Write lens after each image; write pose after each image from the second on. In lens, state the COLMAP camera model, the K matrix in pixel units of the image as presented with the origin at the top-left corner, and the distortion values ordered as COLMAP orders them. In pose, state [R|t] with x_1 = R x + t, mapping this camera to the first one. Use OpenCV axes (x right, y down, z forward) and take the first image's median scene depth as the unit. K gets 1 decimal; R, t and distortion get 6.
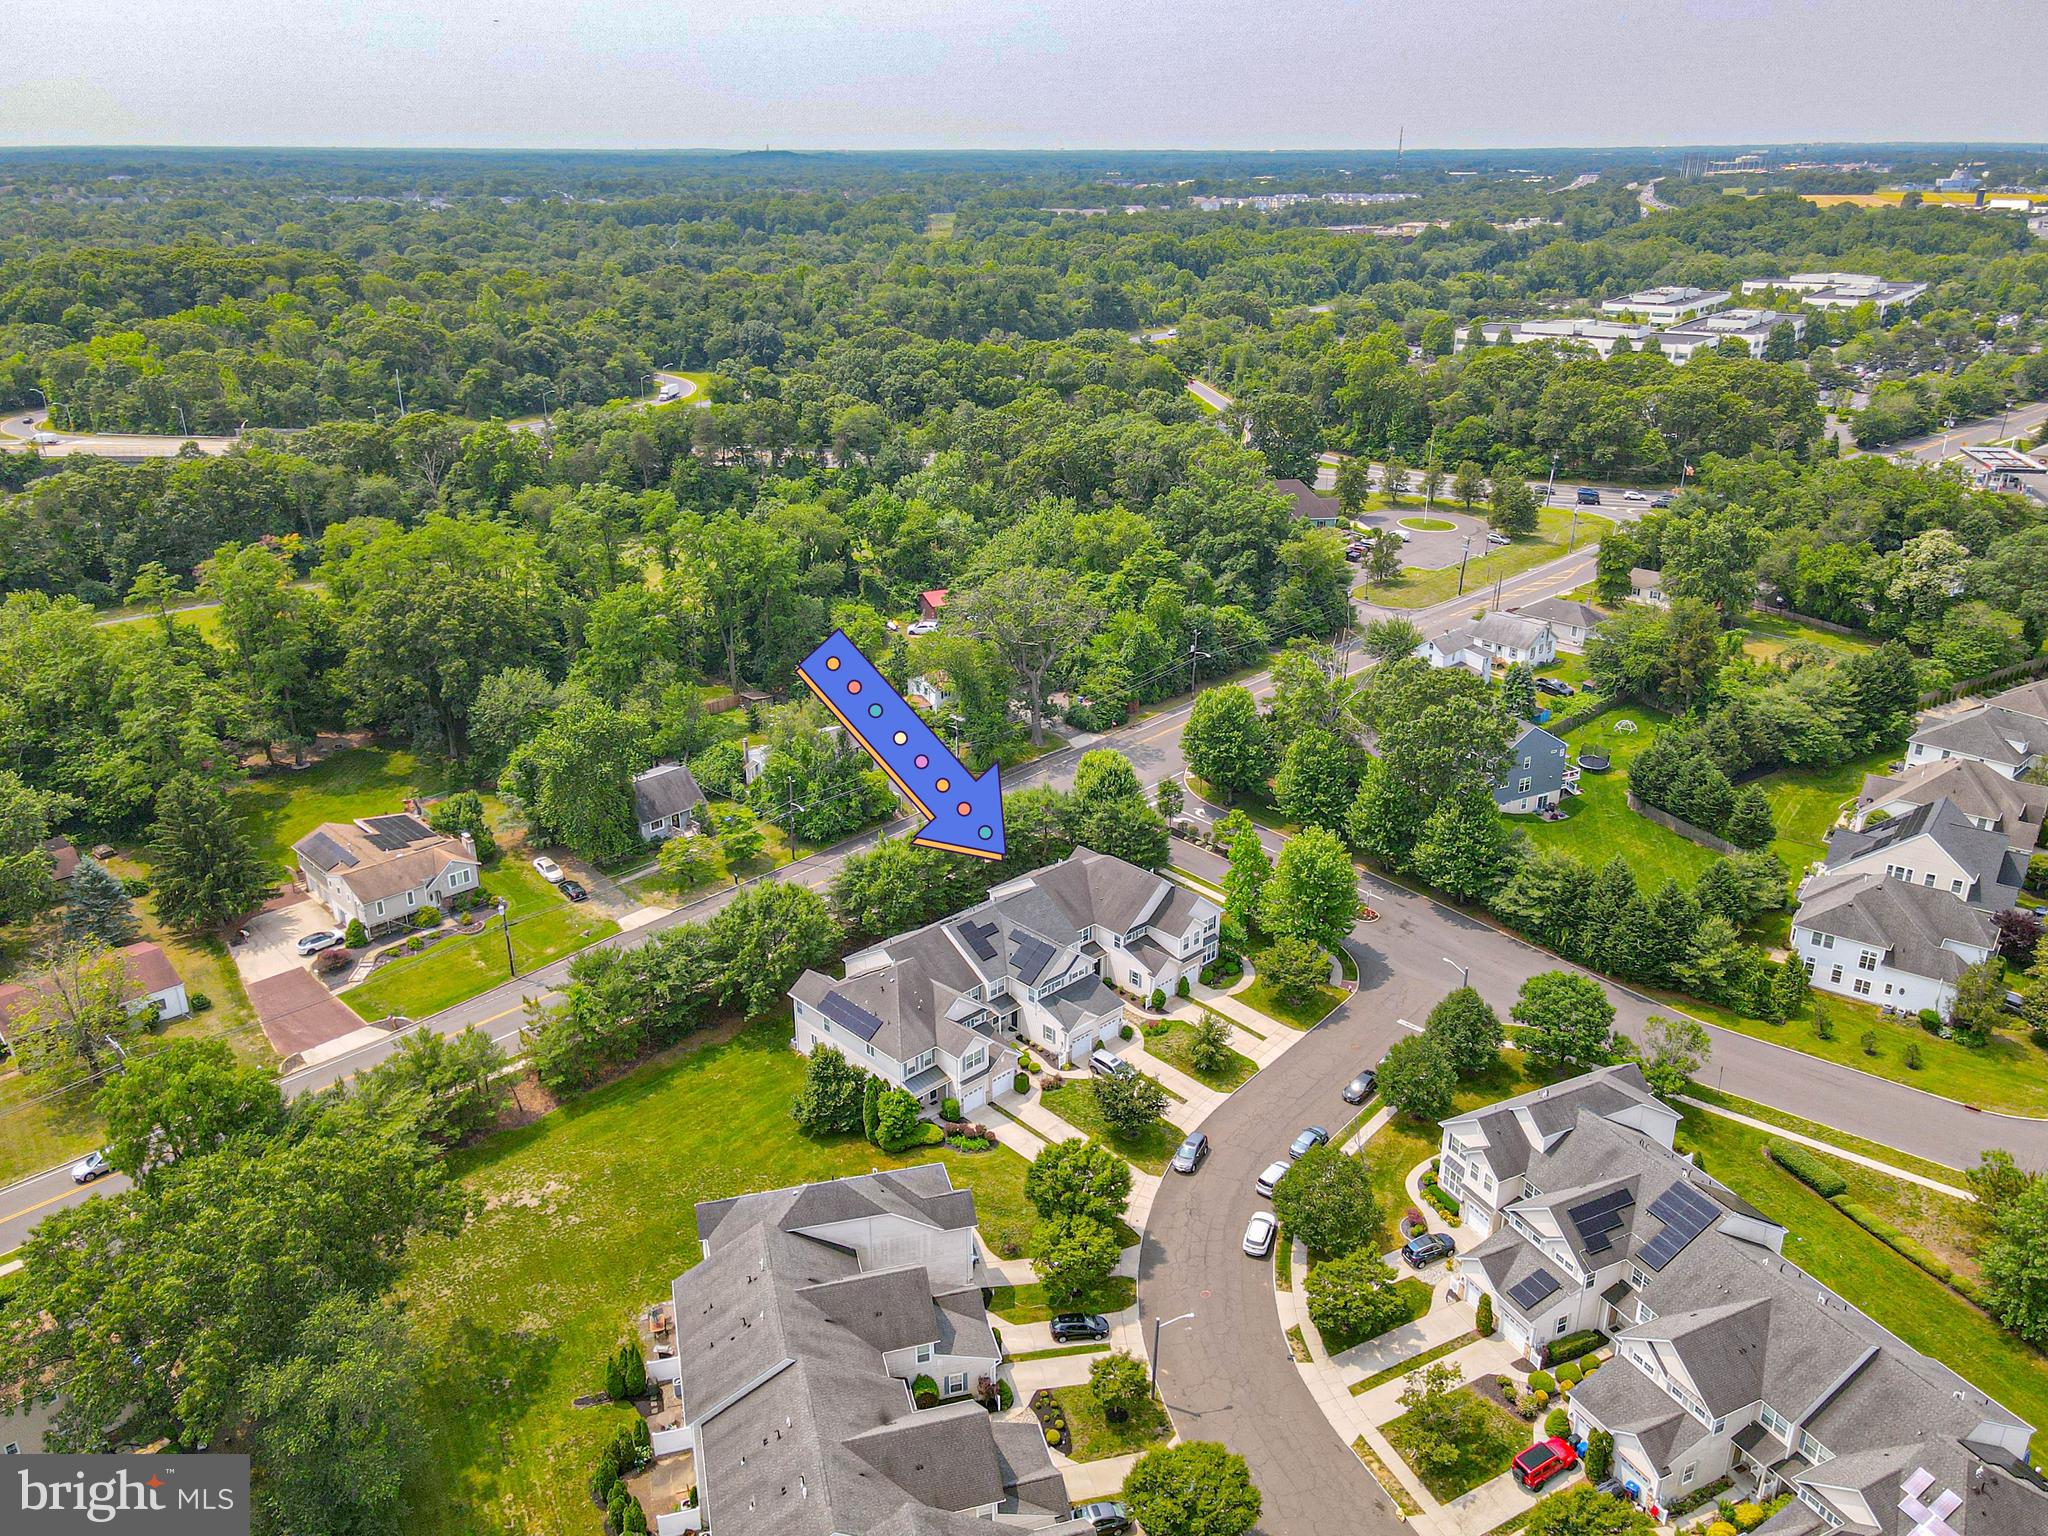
lens RADIAL K [[1533.7, 0, 1024.0], [0, 1533.7, 768.0], [0, 0, 1]] dist [0.038498, 0.008264]
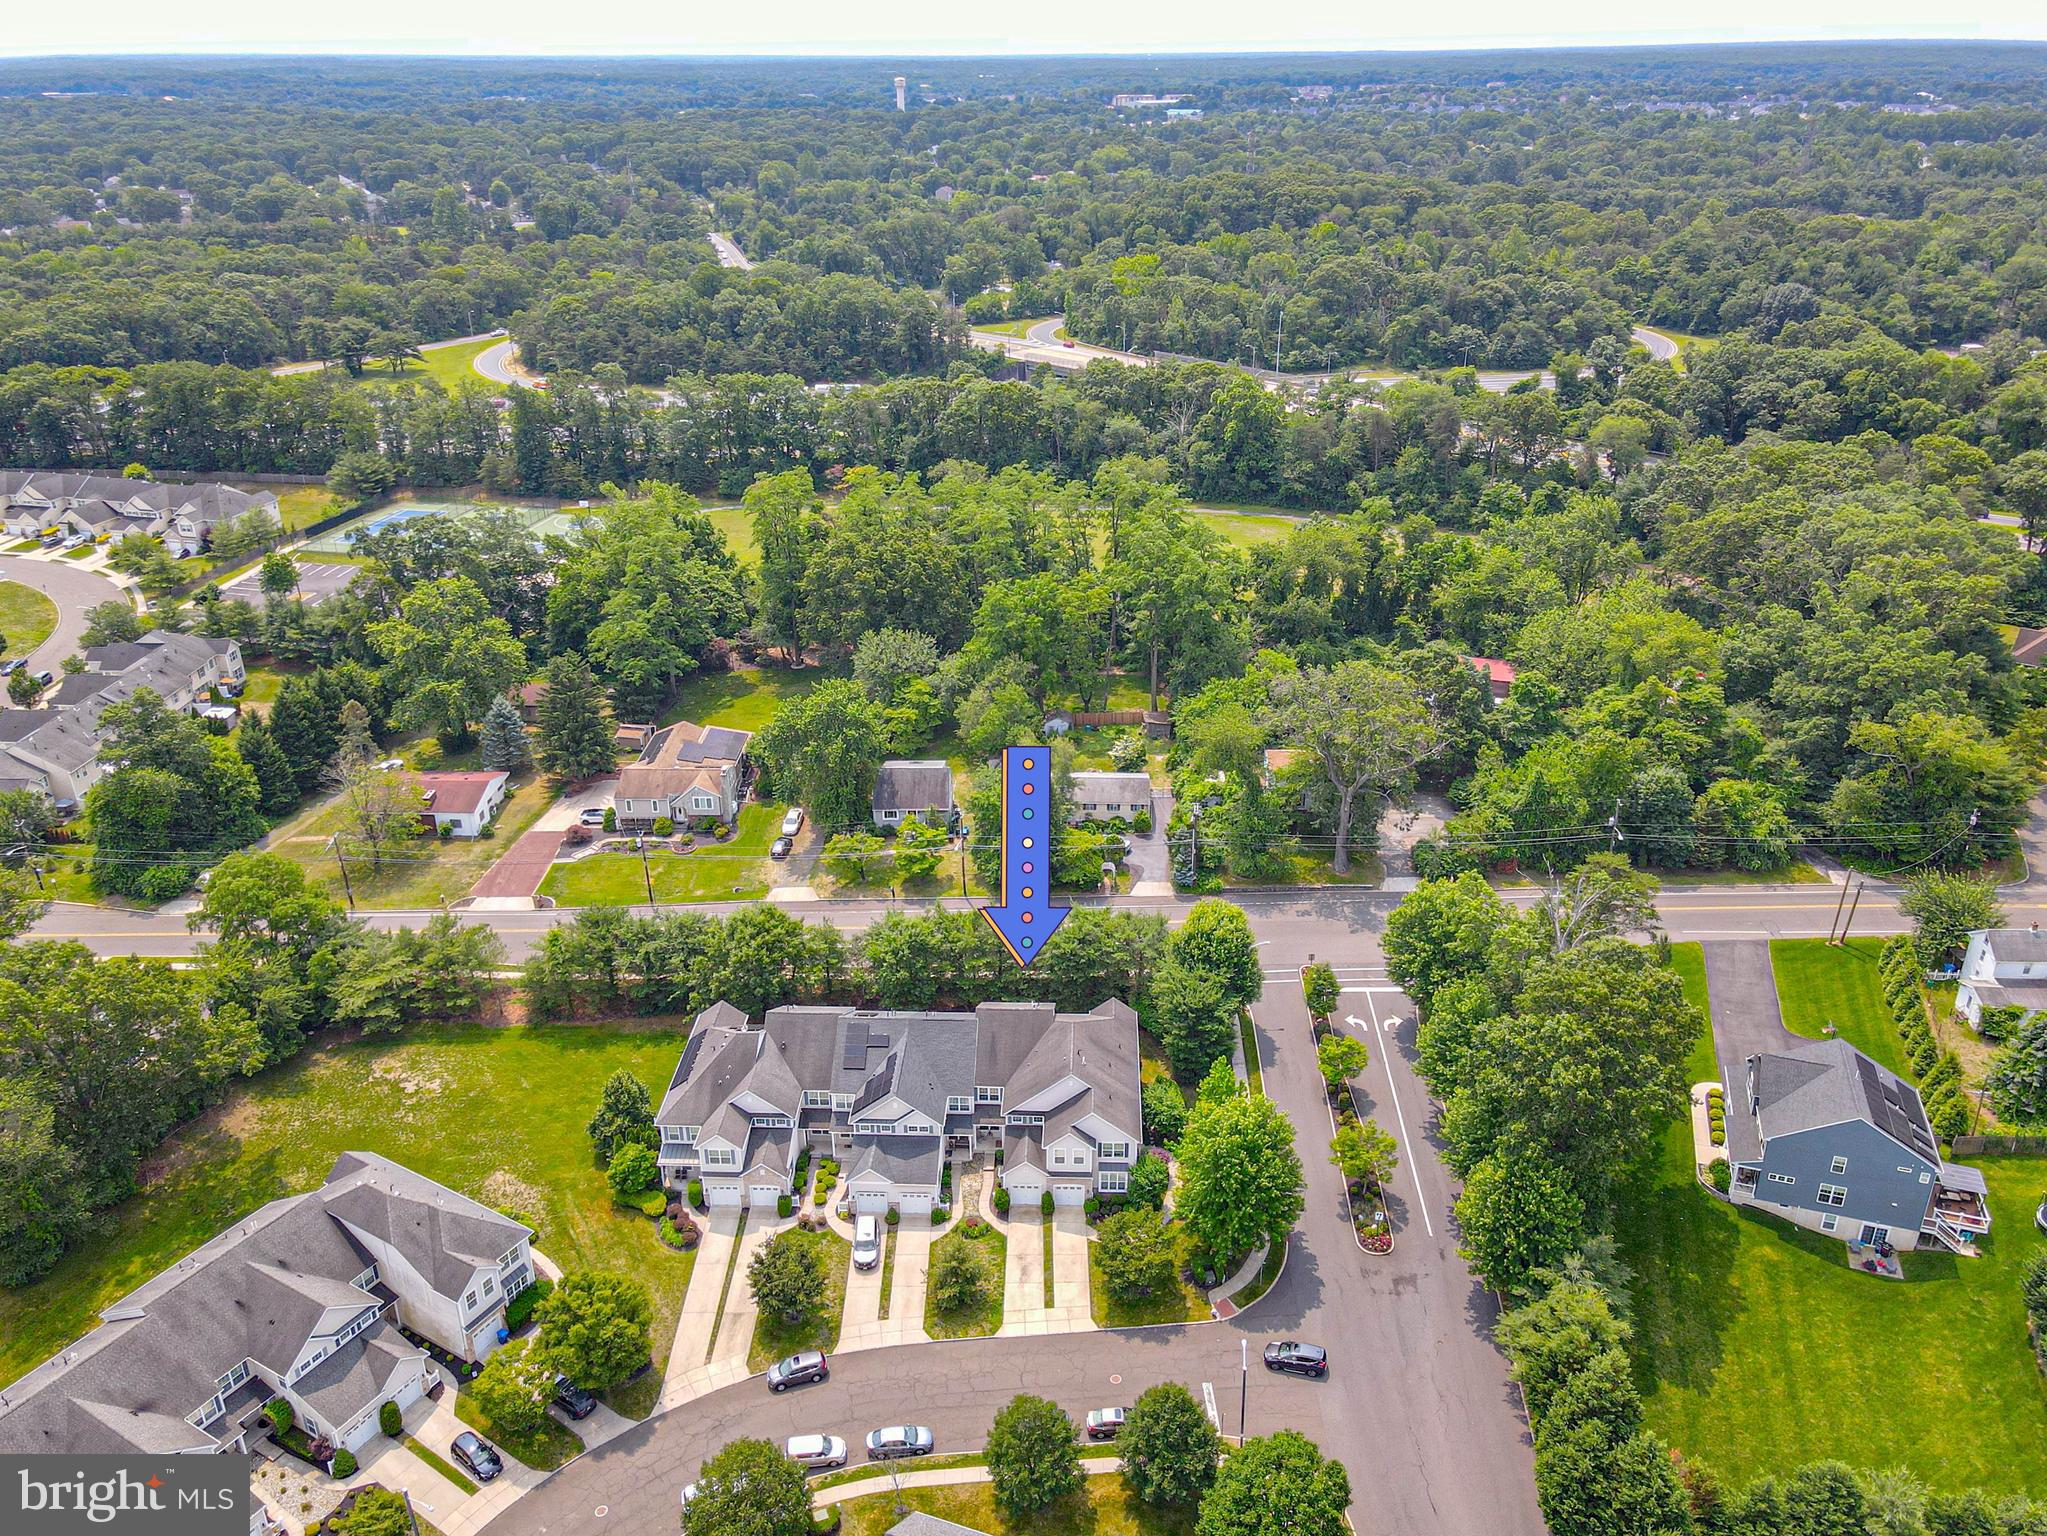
lens RADIAL K [[1532.9, 0, 1023.5], [0, 1532.9, 768.0], [0, 0, 1]] dist [0.038498, 0.008264]
pose [[0.690568, 0.302365, -0.657032, 0.502098], [-0.264090, 0.951112, 0.160130, -0.186099], [0.673329, 0.062935, 0.736659, 0.316101]]
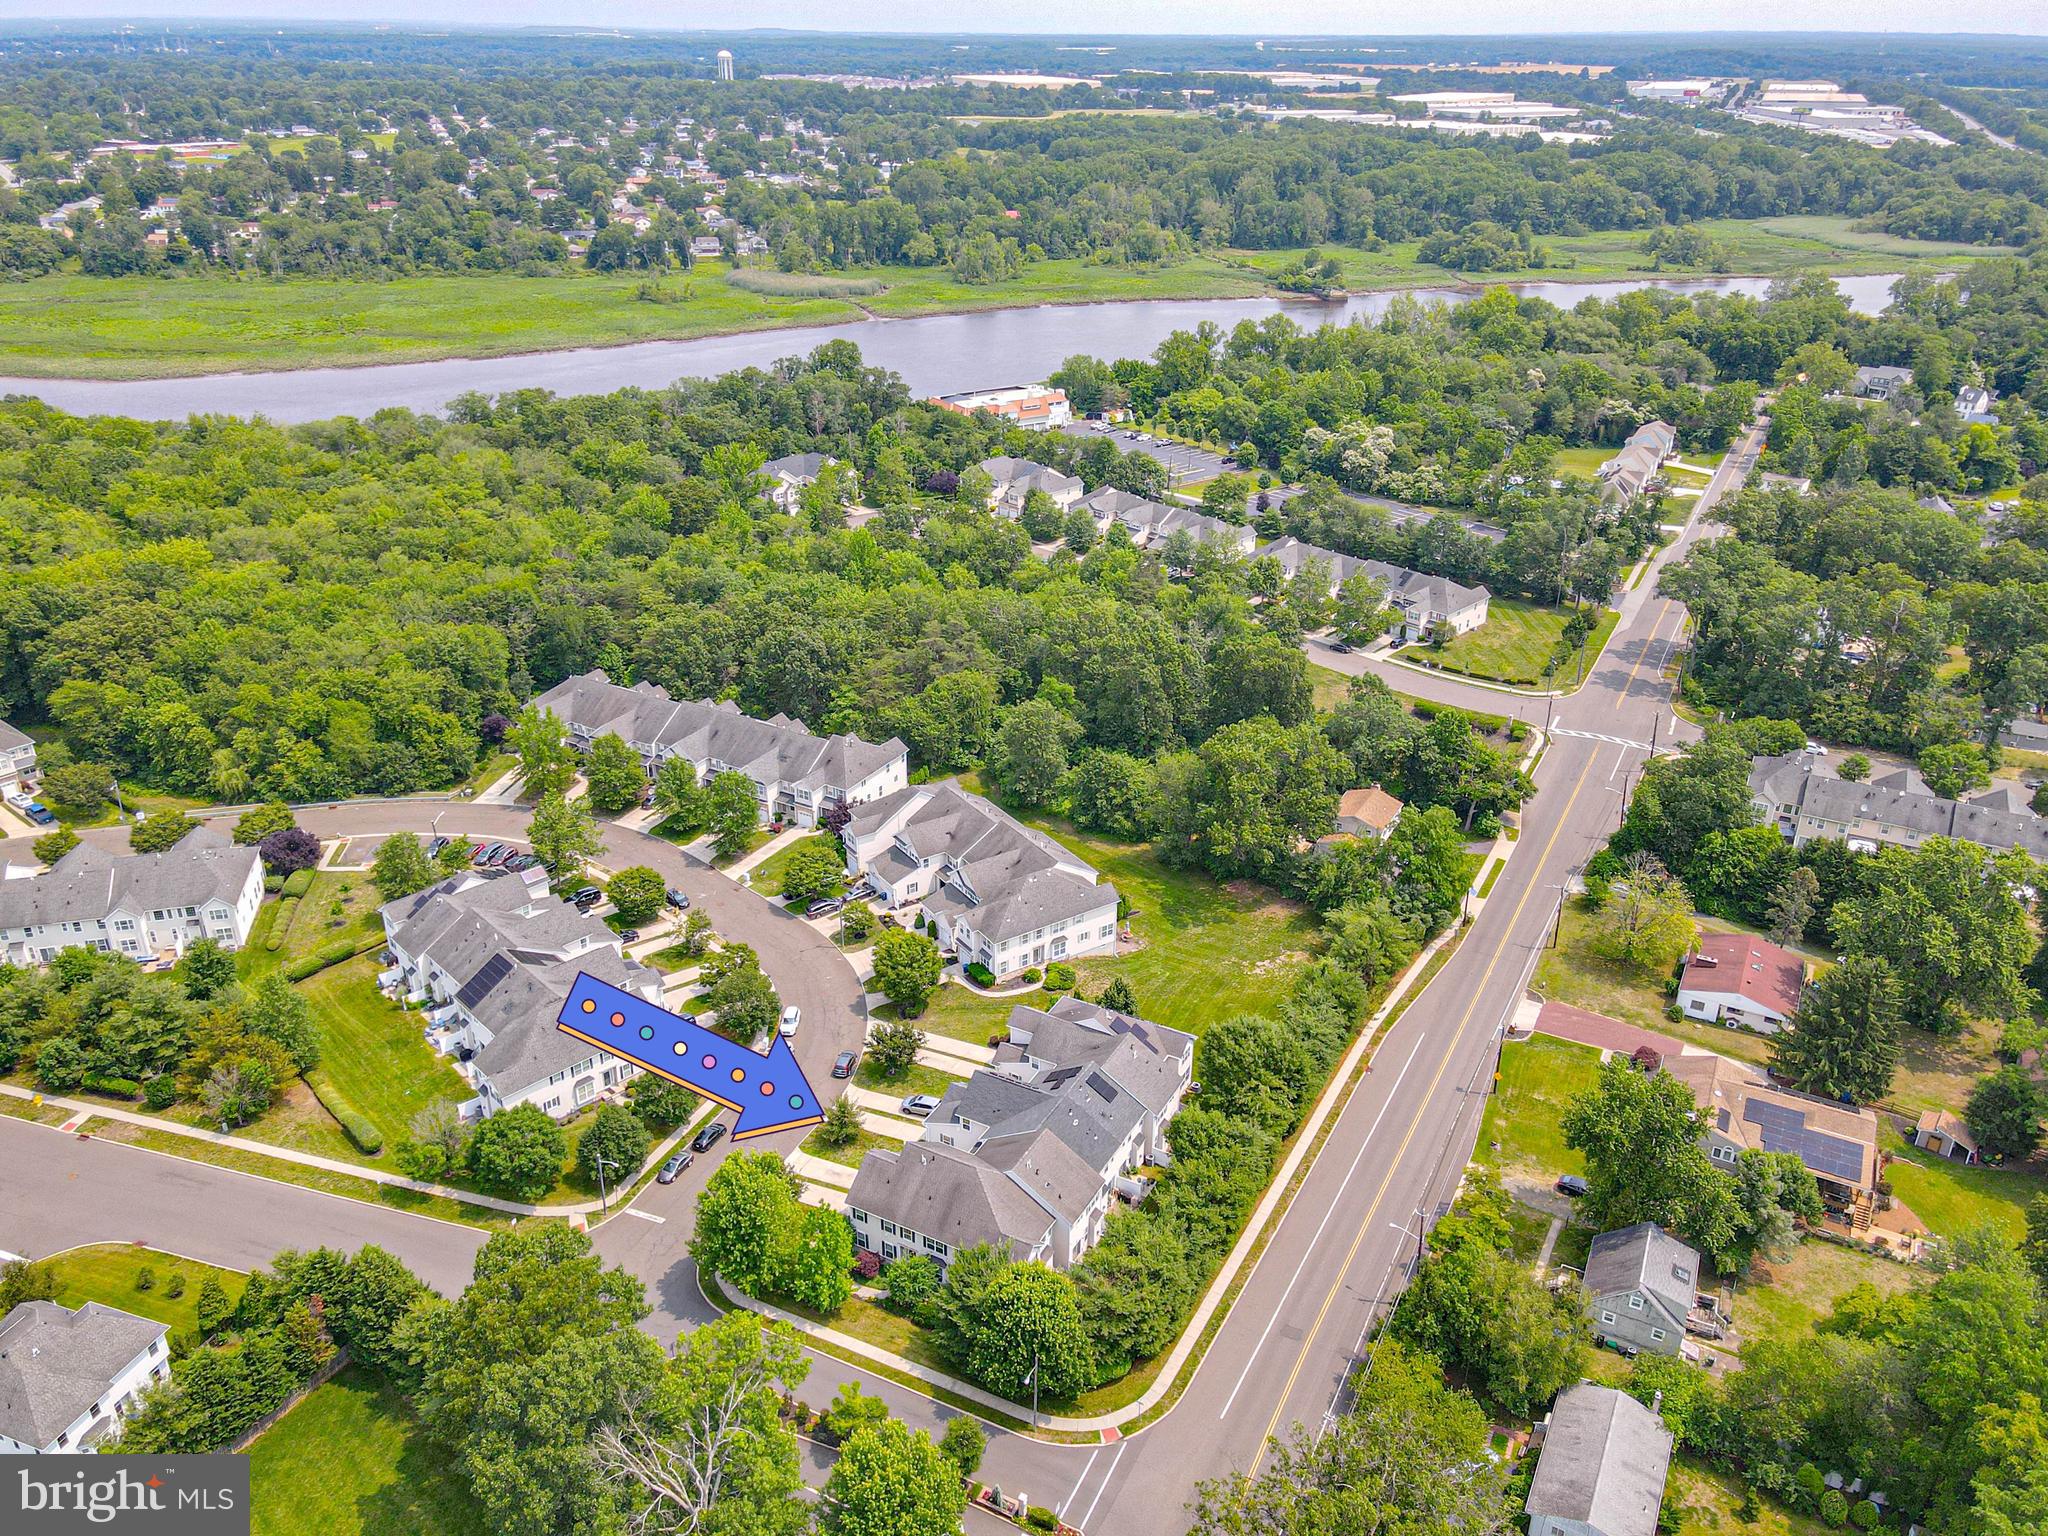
lens RADIAL K [[1533.7, 0, 1024.0], [0, 1533.7, 768.0], [0, 0, 1]] dist [0.038498, 0.008264]
pose [[-0.951229, 0.127897, -0.280723, 0.227251], [-0.122389, 0.678857, 0.723999, -0.667719], [0.283168, 0.723046, -0.630096, 1.262201]]
